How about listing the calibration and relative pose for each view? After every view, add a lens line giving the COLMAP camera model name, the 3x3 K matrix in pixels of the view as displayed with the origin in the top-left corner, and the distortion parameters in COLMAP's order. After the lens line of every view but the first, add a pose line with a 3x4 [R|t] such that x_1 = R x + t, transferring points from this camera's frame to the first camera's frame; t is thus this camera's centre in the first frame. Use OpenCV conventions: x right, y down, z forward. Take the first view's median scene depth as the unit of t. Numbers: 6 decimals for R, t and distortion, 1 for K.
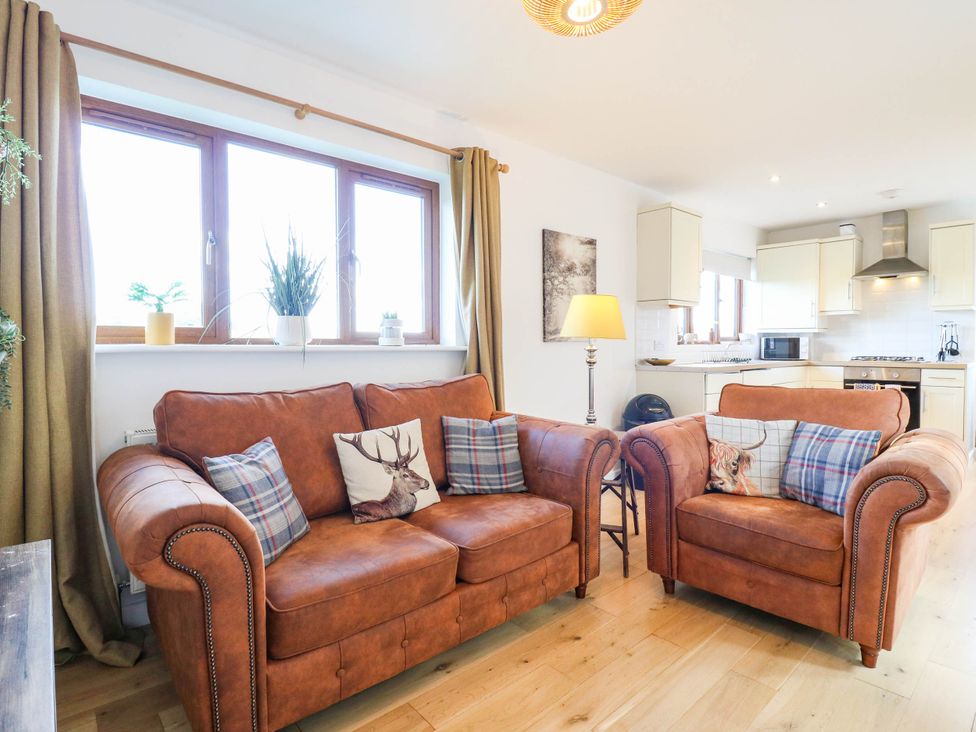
lens RADIAL K [[514.0, 0, 488.1], [0, 514.0, 358.5], [0, 0, 1]] dist [0.000837, -0.013873]
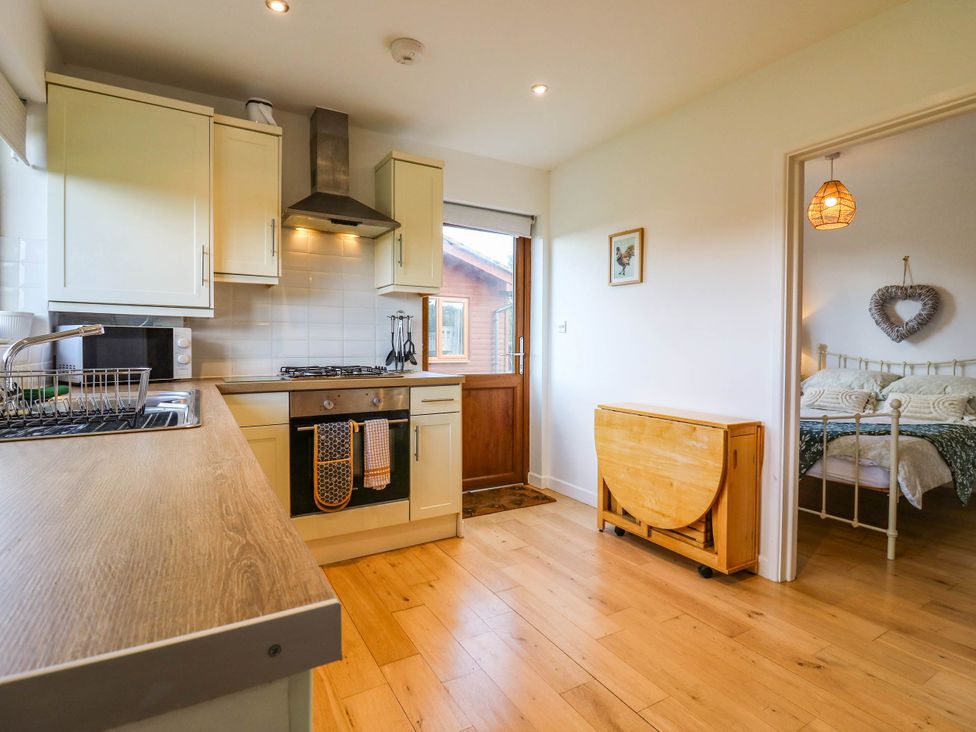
lens RADIAL K [[507.4, 0, 491.9], [0, 507.4, 357.9], [0, 0, 1]] dist [0.000203, -0.011298]
pose [[0.192544, -0.018747, 0.981109, 0.465289], [0.020789, 0.999671, 0.015022, -0.031489], [-0.981068, 0.017504, 0.192871, 1.248278]]
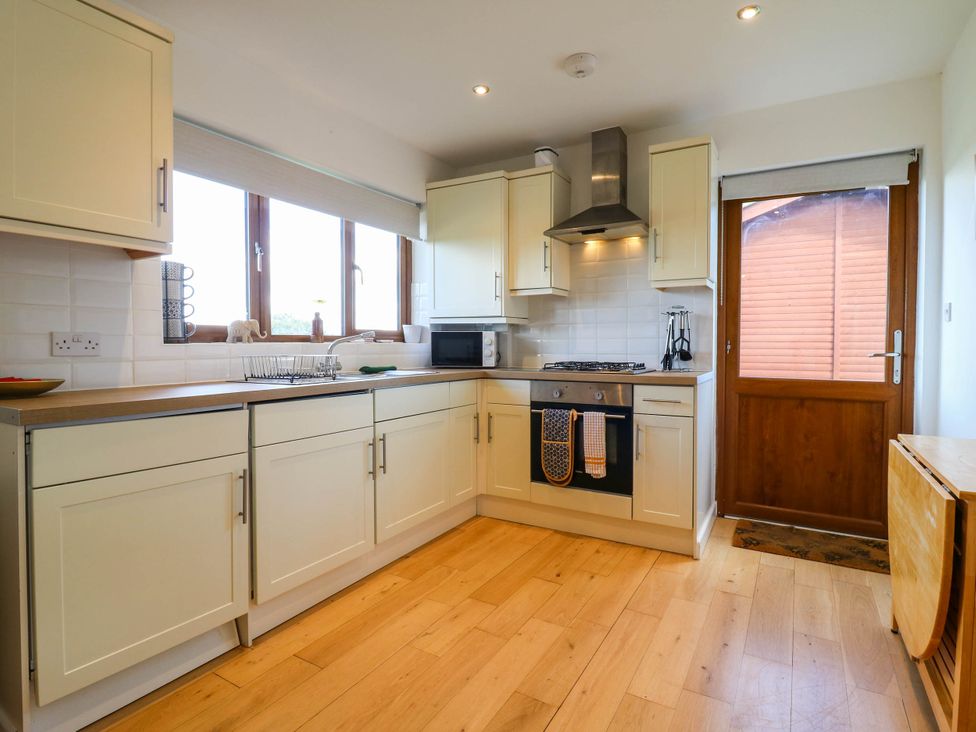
lens RADIAL K [[501.3, 0, 484.8], [0, 501.3, 358.0], [0, 0, 1]] dist [-0.000408, -0.012283]
pose [[0.952279, -0.004956, 0.305190, 0.804647], [0.004666, 0.999988, 0.001681, -0.018514], [-0.305194, -0.000177, 0.952290, 0.798507]]
